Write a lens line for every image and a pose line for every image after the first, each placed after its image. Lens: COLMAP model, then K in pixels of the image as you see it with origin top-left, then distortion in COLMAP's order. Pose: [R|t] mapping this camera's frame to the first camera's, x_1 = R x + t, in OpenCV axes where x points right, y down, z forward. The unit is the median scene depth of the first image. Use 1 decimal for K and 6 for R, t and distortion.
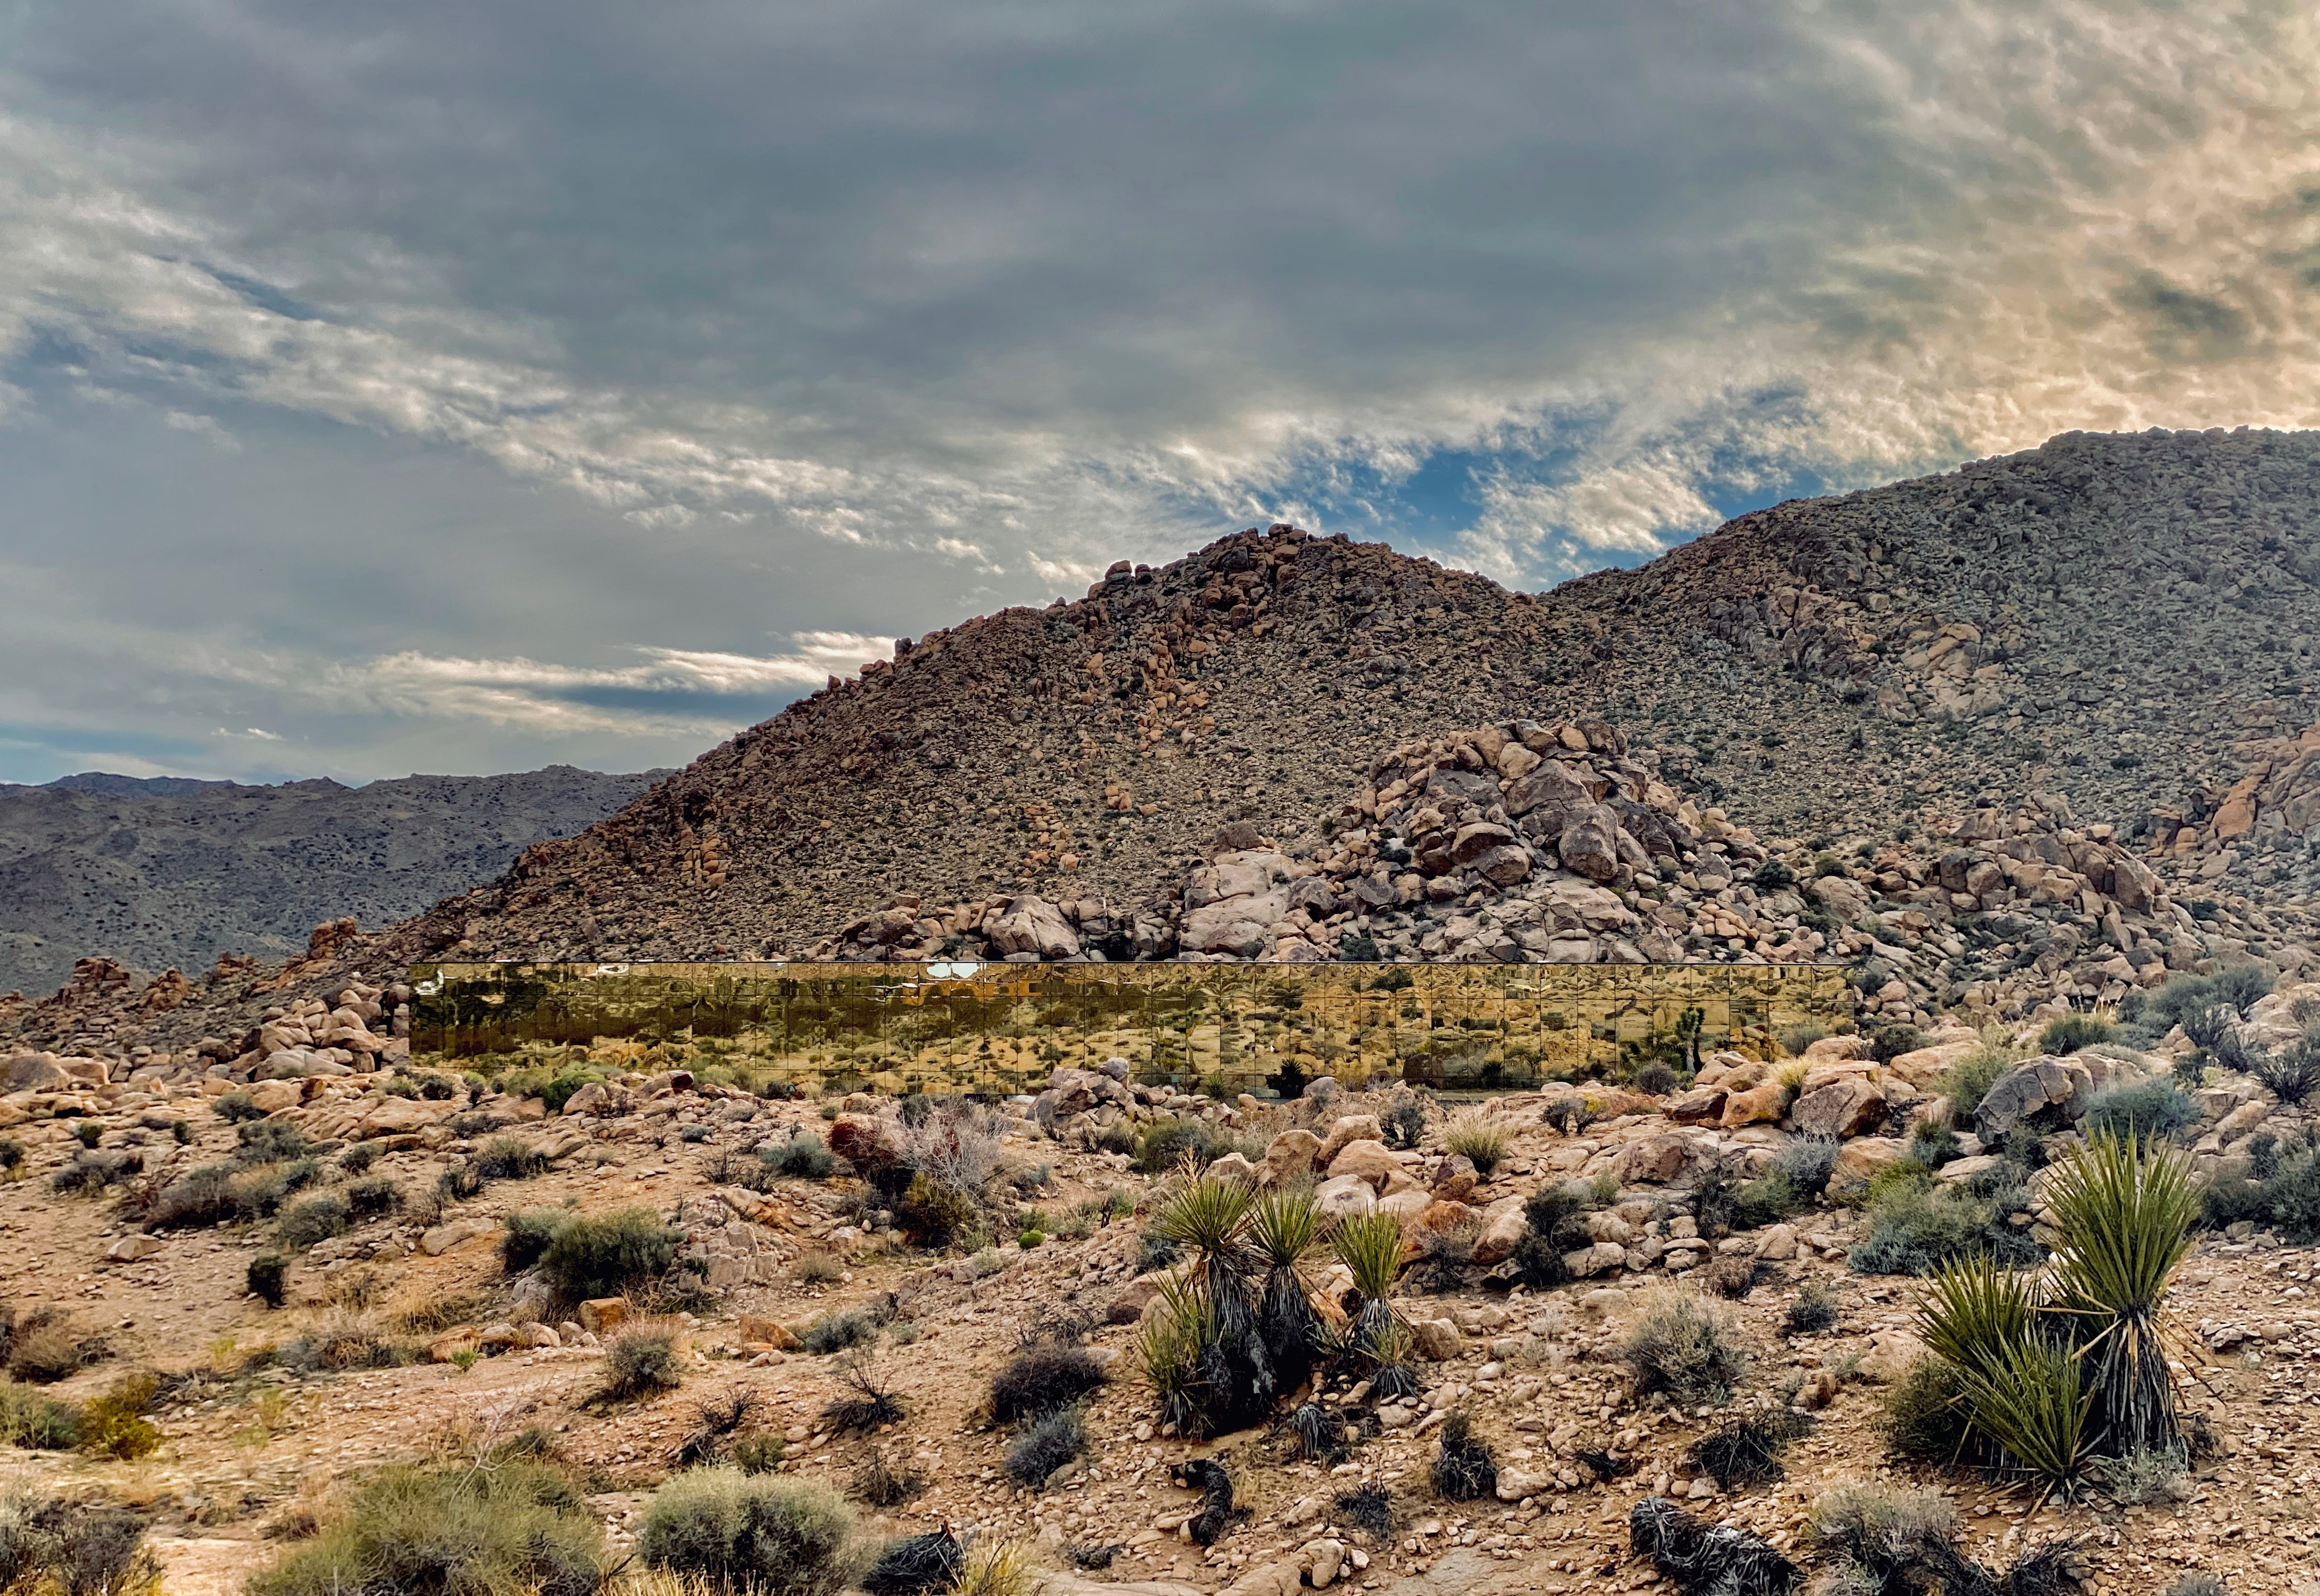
lens RADIAL K [[3605.1, 0, 1158.4], [0, 3605.1, 793.2], [0, 0, 1]] dist [0.190653, 0.000000]
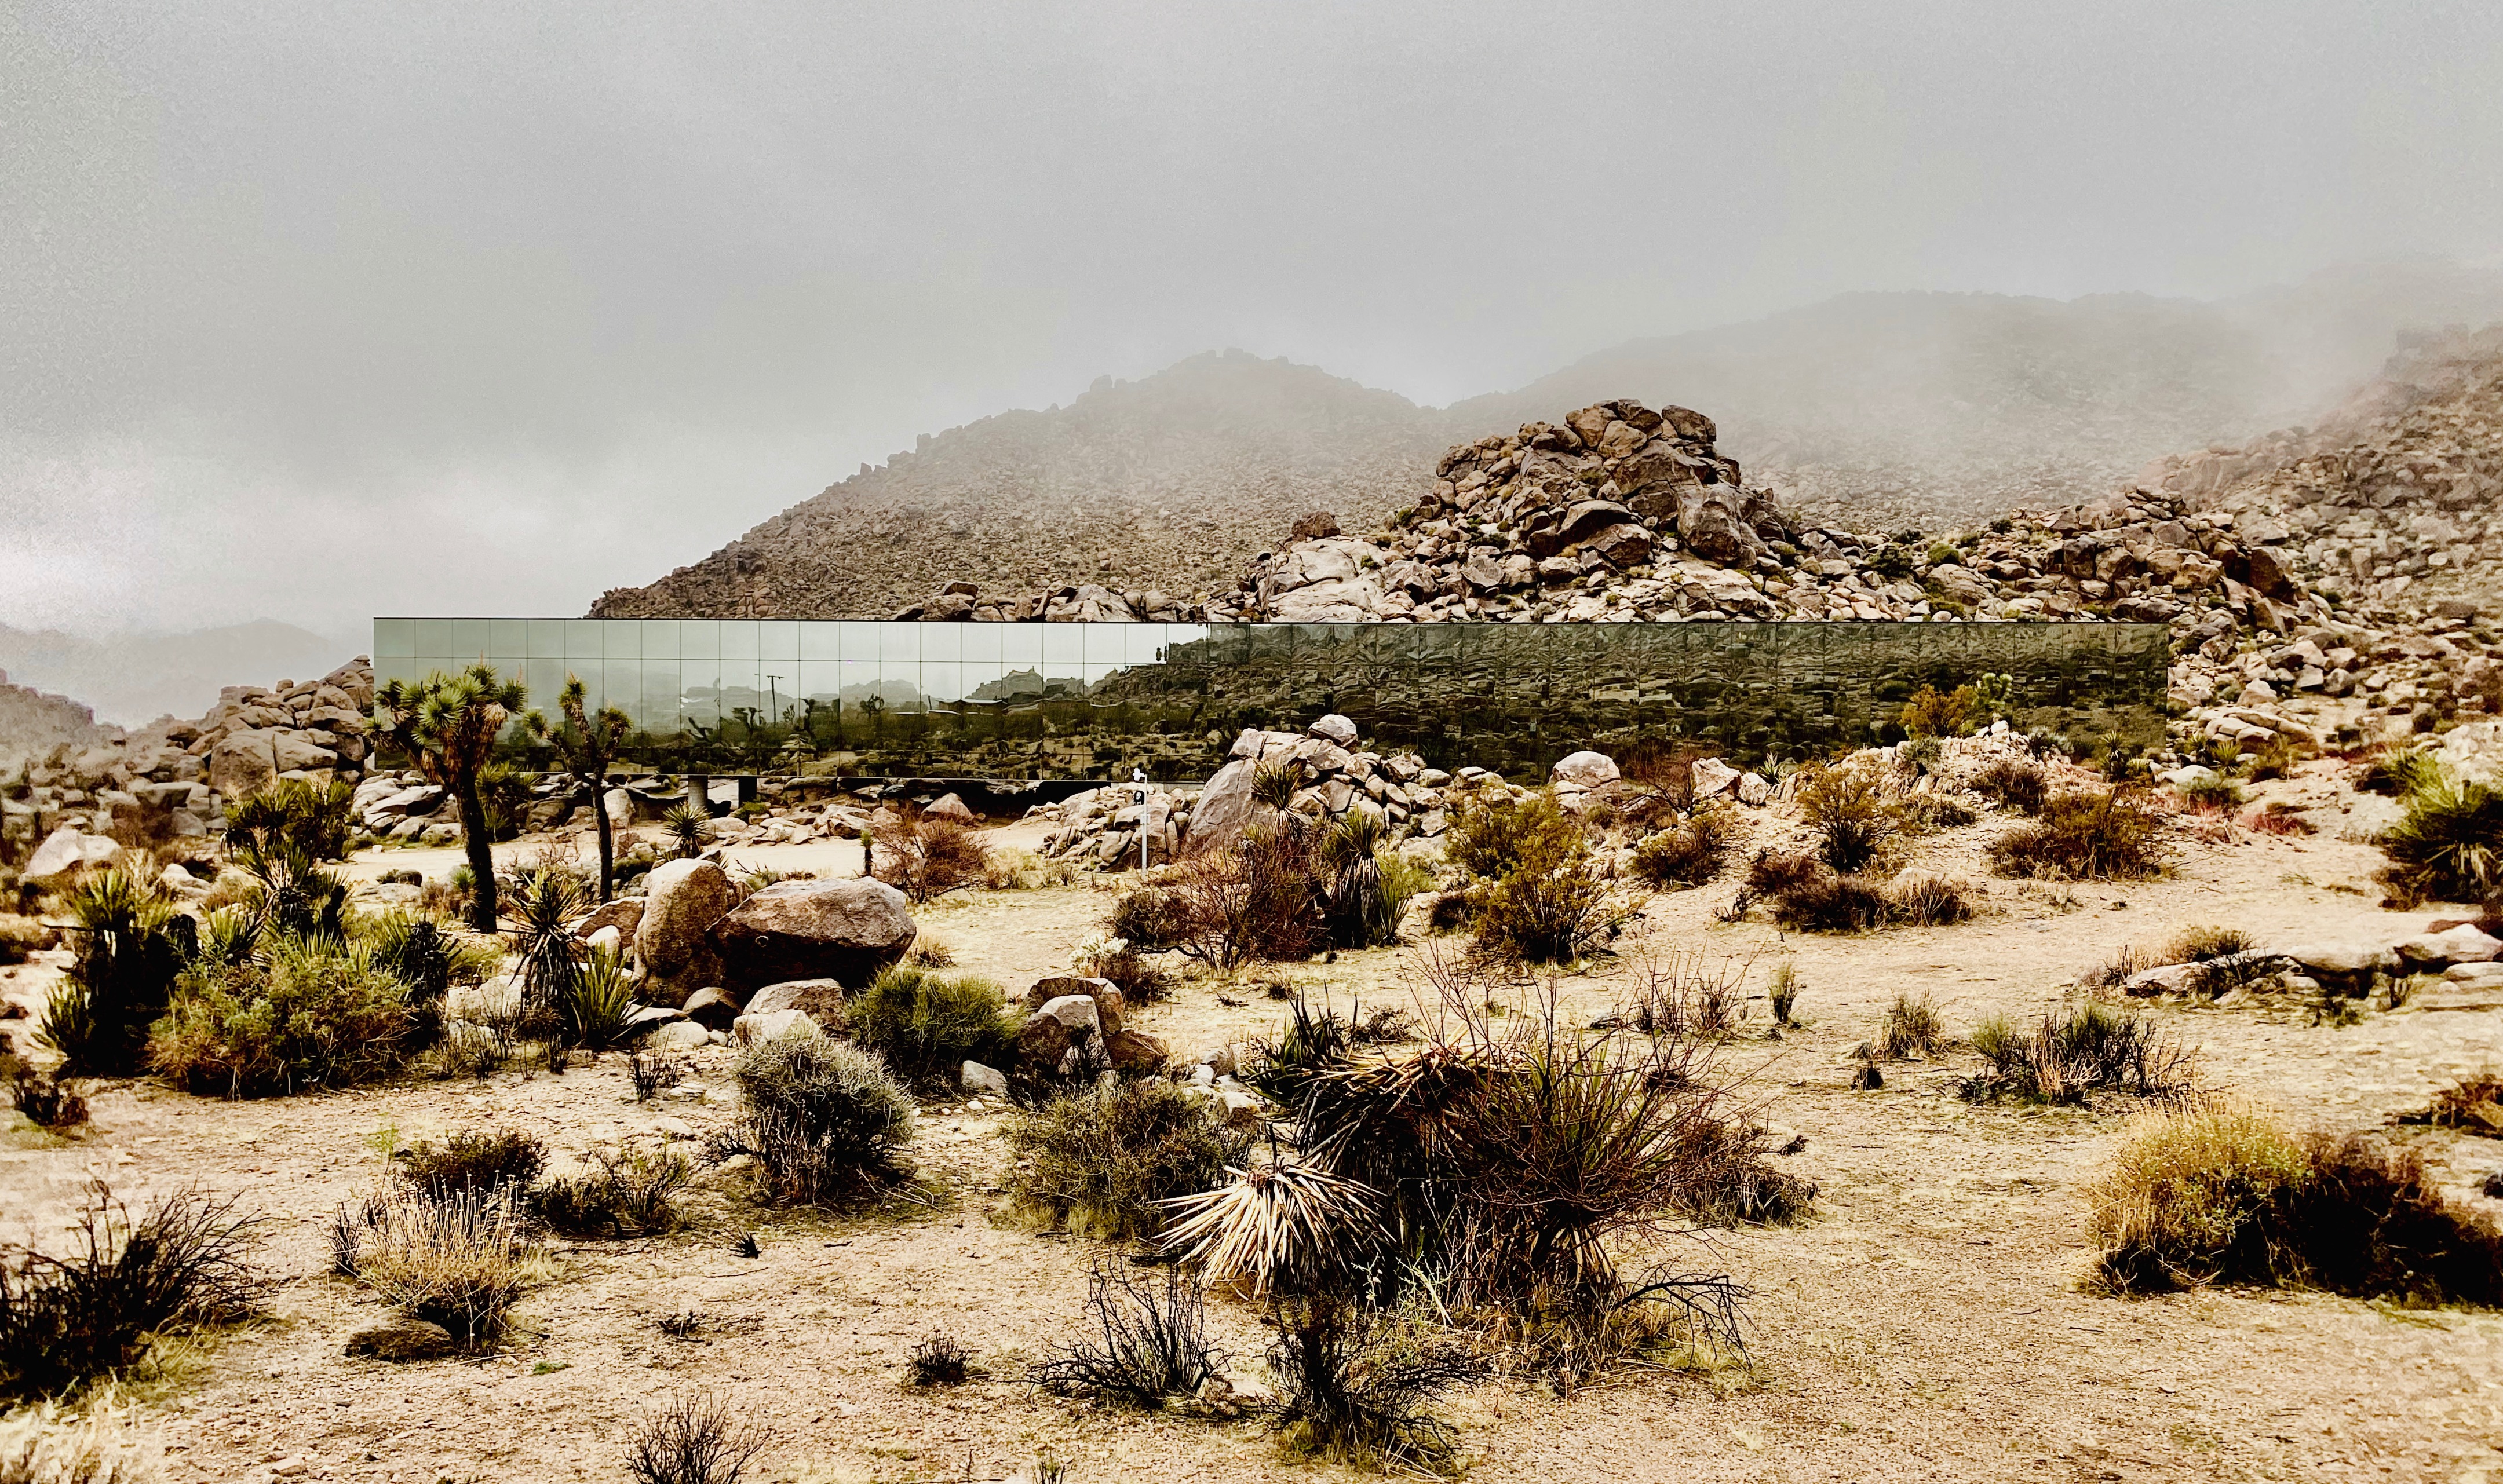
lens RADIAL K [[2194.1, 0, 1256.8], [0, 2194.1, 752.7], [0, 0, 1]] dist [0.102113, 0.002198]
pose [[0.995678, 0.004850, 0.092749, -0.048570], [-0.009649, 0.998633, 0.051367, 0.044380], [-0.092373, -0.052039, 0.994364, 0.439553]]
